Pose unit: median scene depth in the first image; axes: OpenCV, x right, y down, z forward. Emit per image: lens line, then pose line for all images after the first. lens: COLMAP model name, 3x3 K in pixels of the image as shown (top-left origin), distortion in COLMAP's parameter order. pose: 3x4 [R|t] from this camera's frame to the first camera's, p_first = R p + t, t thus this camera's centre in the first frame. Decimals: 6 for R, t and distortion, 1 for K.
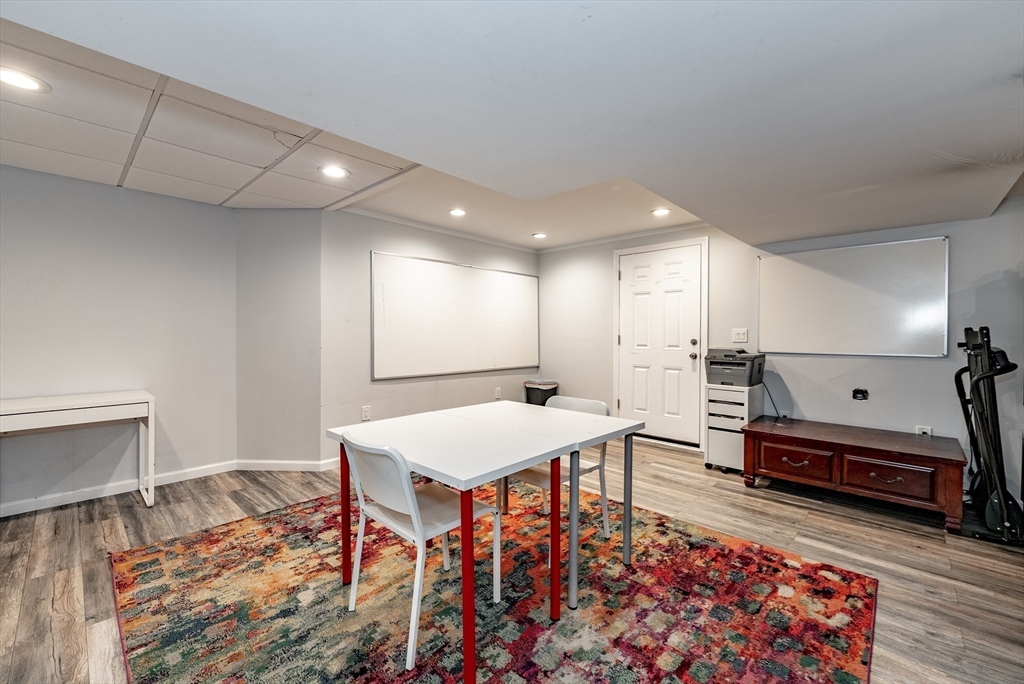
lens RADIAL K [[420.1, 0, 512.3], [0, 420.1, 336.9], [0, 0, 1]] dist [0.000074, -0.000871]
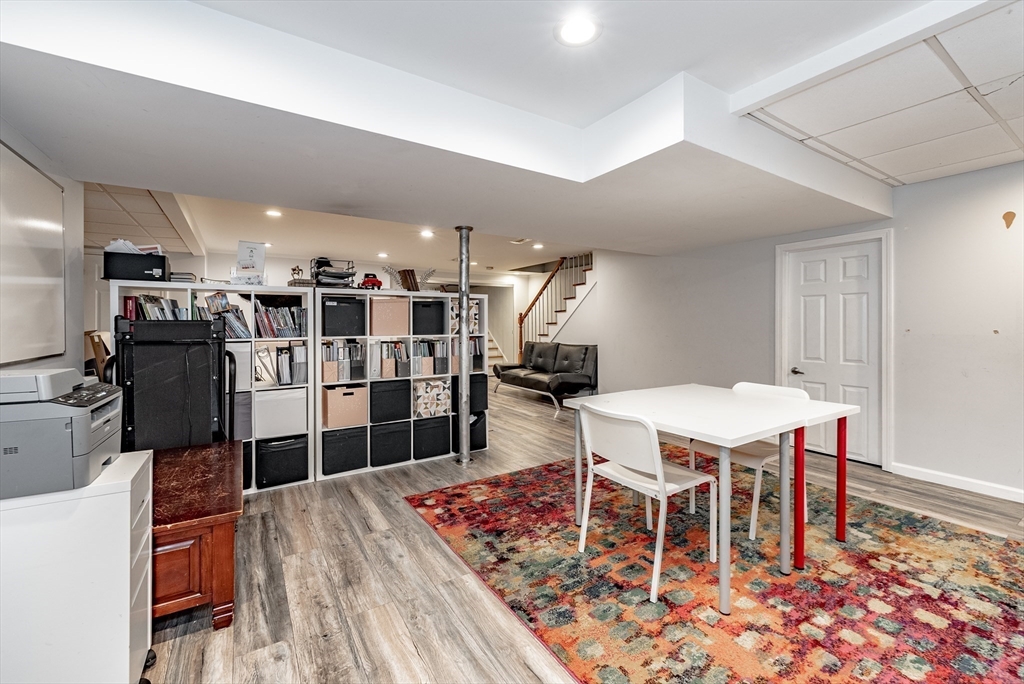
lens RADIAL K [[420.1, 0, 510.9], [0, 420.1, 331.3], [0, 0, 1]] dist [0.000074, -0.000871]
pose [[-0.968615, -0.005503, 0.248504, 0.172049], [0.000989, 0.999662, 0.025994, -0.006759], [-0.248563, 0.025424, -0.968282, 2.111026]]
